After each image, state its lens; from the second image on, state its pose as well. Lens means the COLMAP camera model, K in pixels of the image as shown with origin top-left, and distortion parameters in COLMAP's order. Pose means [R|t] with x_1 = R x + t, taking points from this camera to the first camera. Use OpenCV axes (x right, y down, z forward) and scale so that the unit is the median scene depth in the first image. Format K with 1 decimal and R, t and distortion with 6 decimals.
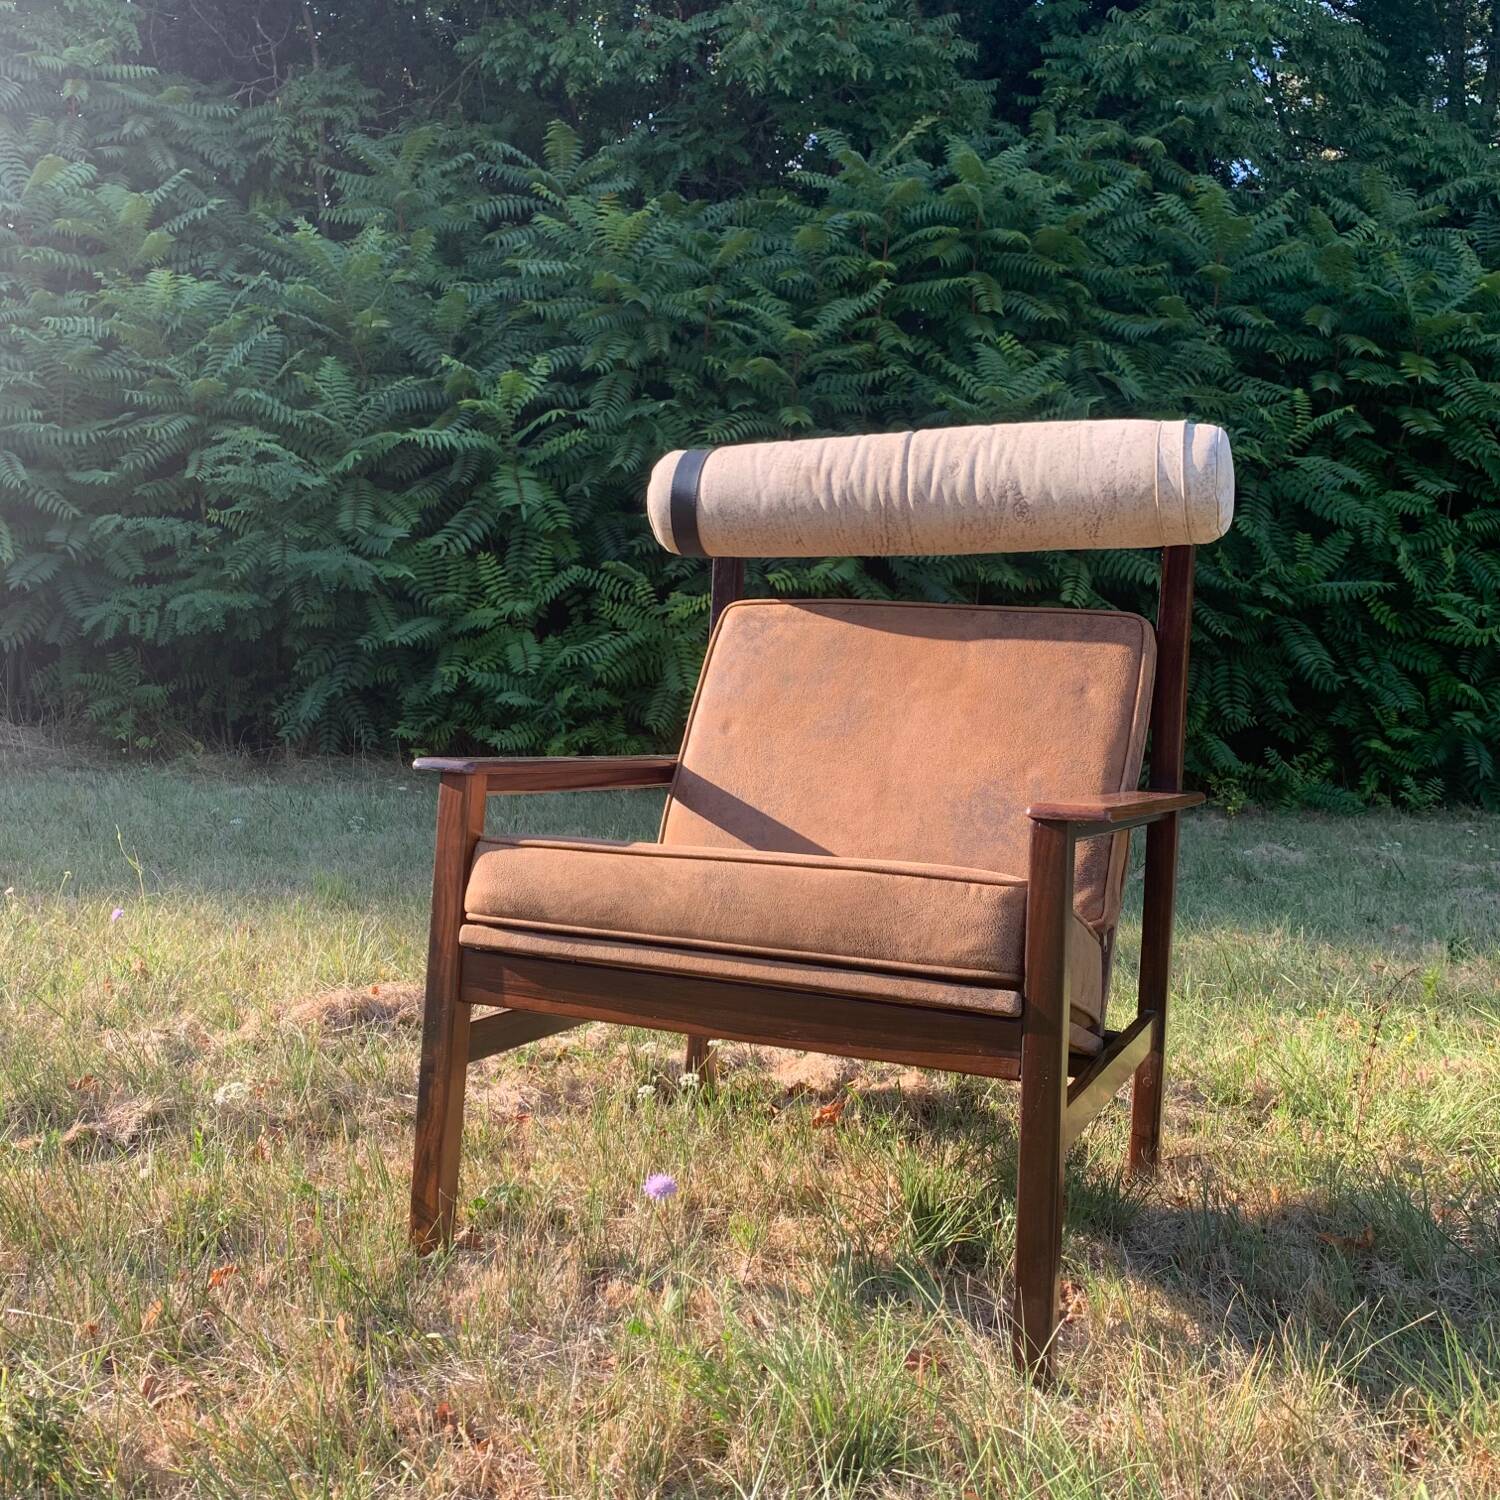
lens RADIAL K [[1467.5, 0, 747.9], [0, 1467.5, 701.9], [0, 0, 1]] dist [0.050193, -0.086142]
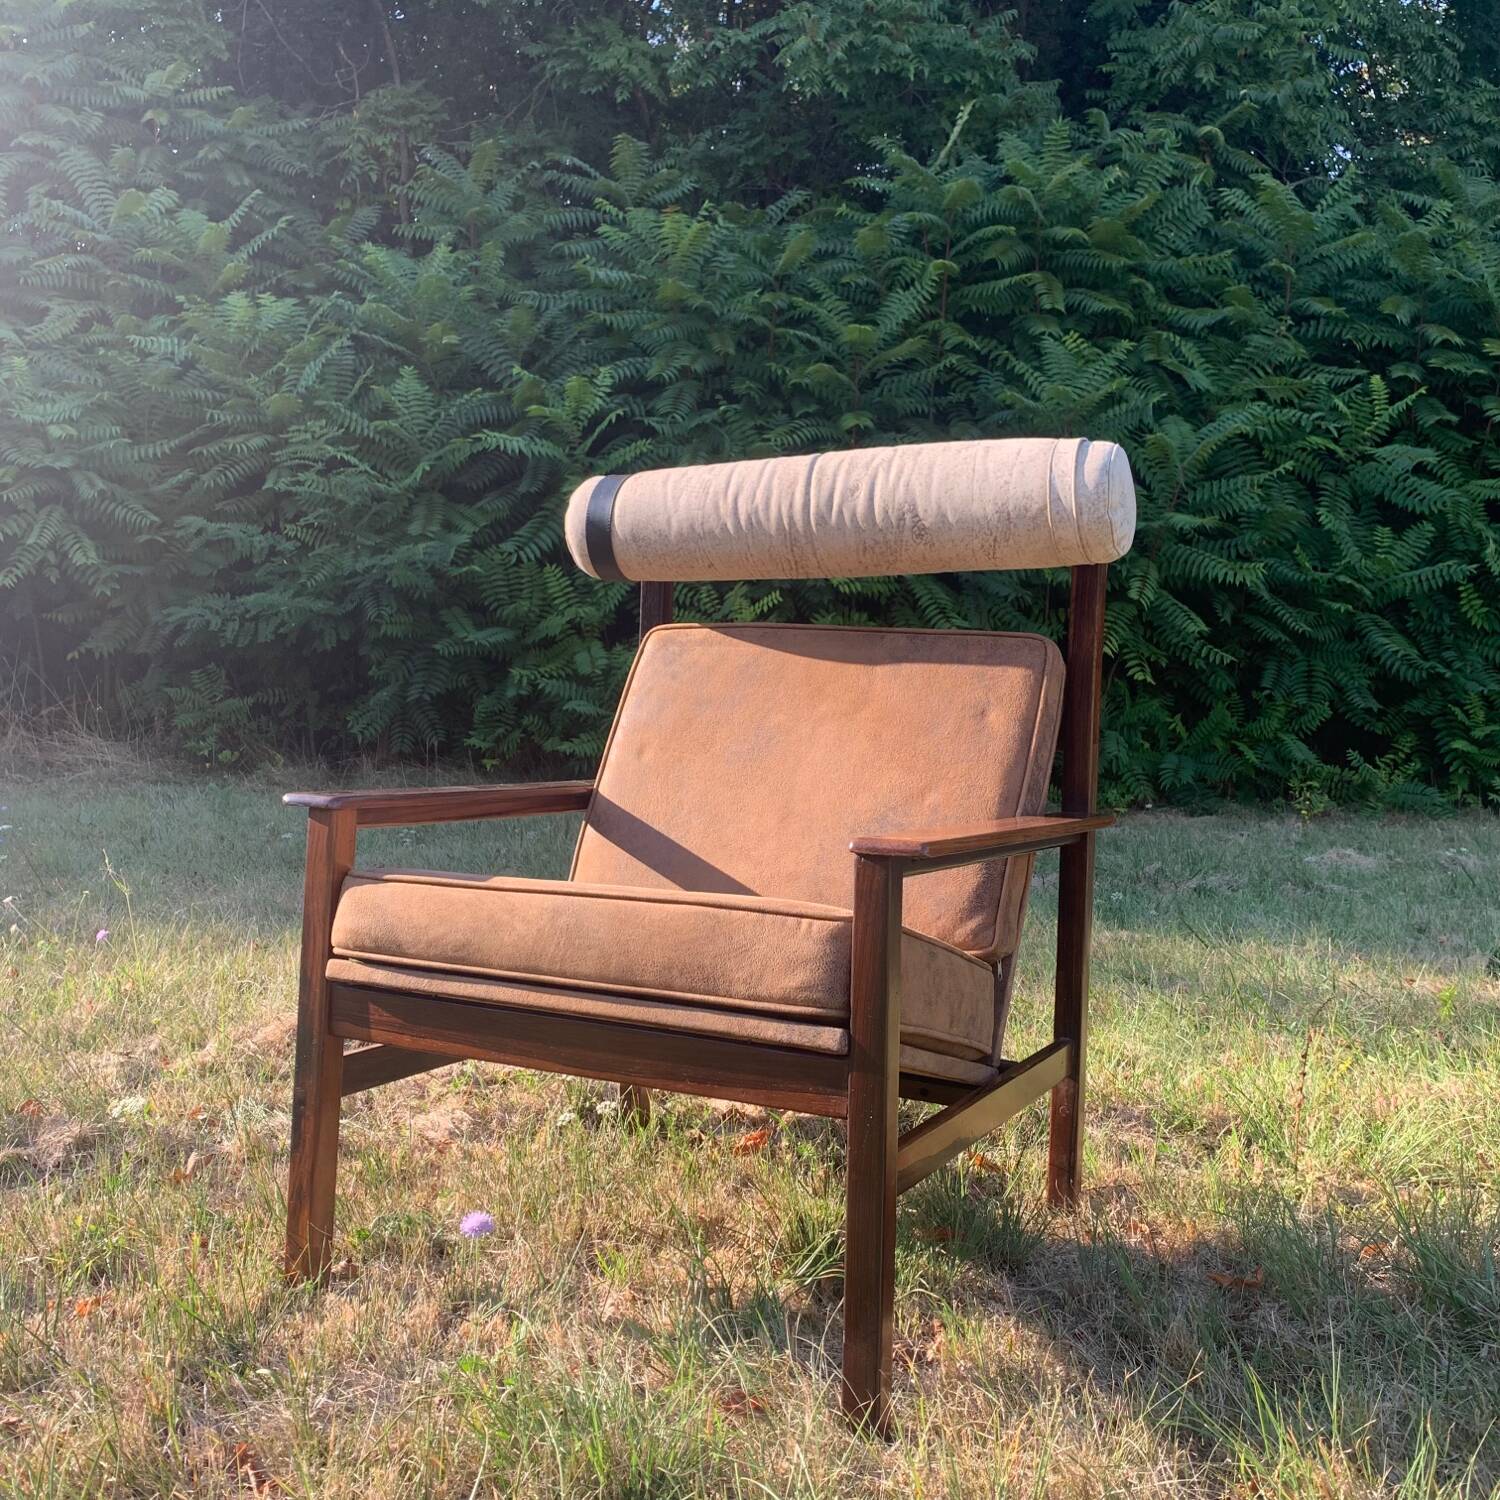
lens RADIAL K [[1467.5, 0, 747.9], [0, 1467.5, 701.9], [0, 0, 1]] dist [0.050193, -0.086142]
pose [[0.998192, -0.013308, -0.058619, 0.112702], [0.013144, 0.999909, -0.003185, -0.012980], [0.058656, 0.002409, 0.998275, 0.006223]]
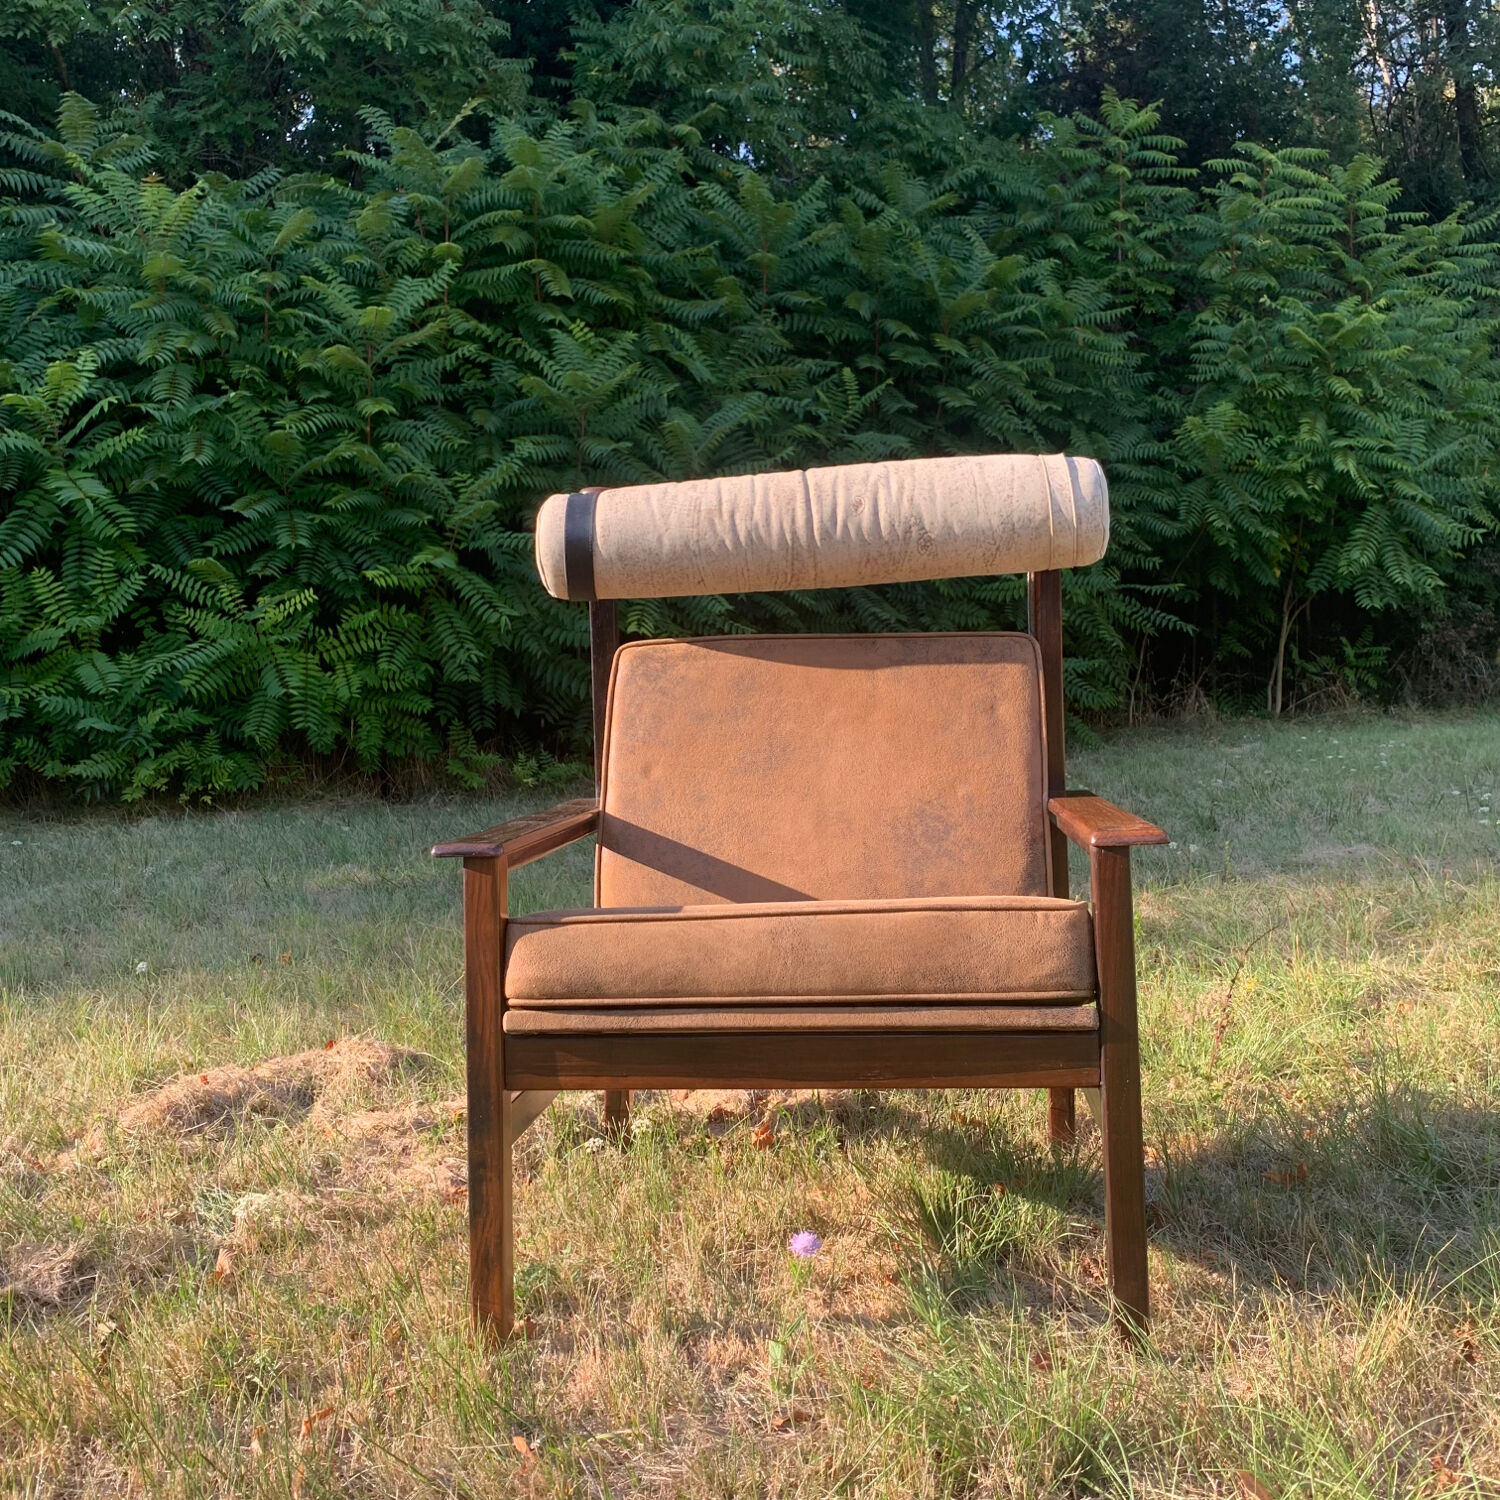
lens RADIAL K [[1467.5, 0, 747.9], [0, 1467.5, 701.9], [0, 0, 1]] dist [0.050193, -0.086142]
pose [[0.955231, -0.083610, 0.283801, -0.220885], [0.080083, 0.996498, 0.024030, -0.046576], [-0.284817, -0.000227, 0.958582, 0.016835]]
